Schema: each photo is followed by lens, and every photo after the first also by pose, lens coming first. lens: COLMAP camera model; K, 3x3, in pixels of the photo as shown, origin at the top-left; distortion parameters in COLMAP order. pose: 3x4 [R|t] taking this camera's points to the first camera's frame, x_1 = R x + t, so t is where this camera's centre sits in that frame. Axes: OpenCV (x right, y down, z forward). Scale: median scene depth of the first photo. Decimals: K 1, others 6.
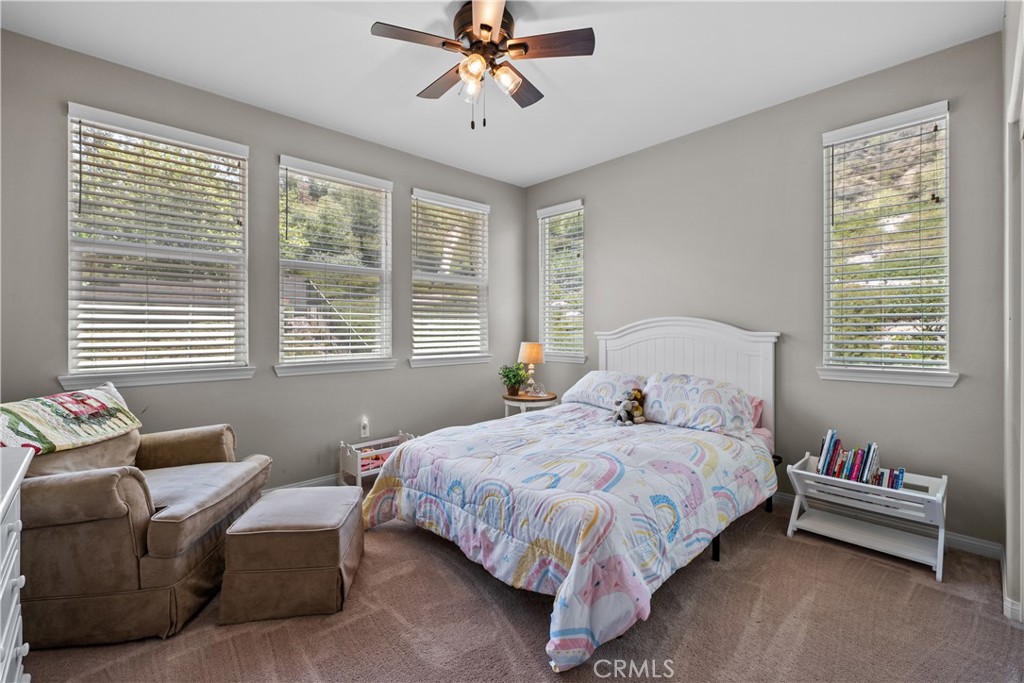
lens RADIAL K [[450.5, 0, 509.4], [0, 450.5, 338.1], [0, 0, 1]] dist [0.000448, 0.000284]
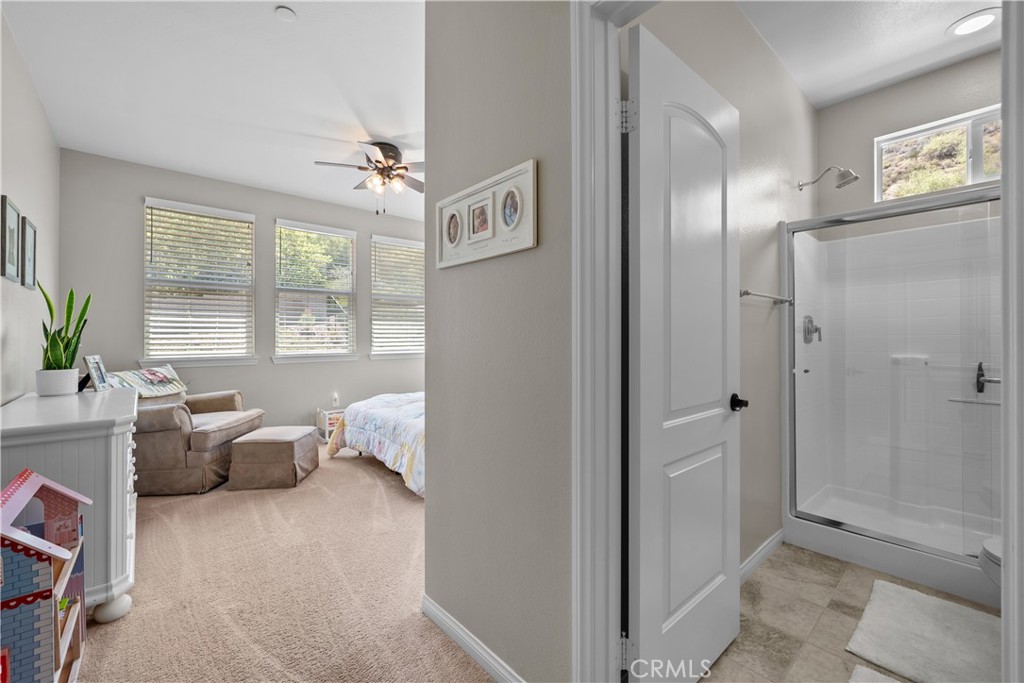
lens RADIAL K [[423.8, 0, 512.0], [0, 423.8, 341.5], [0, 0, 1]] dist [0.000560, -0.000007]
pose [[0.999648, -0.000130, -0.026526, 0.515569], [-0.000015, 0.999985, -0.005465, 0.028064], [0.026526, 0.005463, 0.999633, -0.648450]]
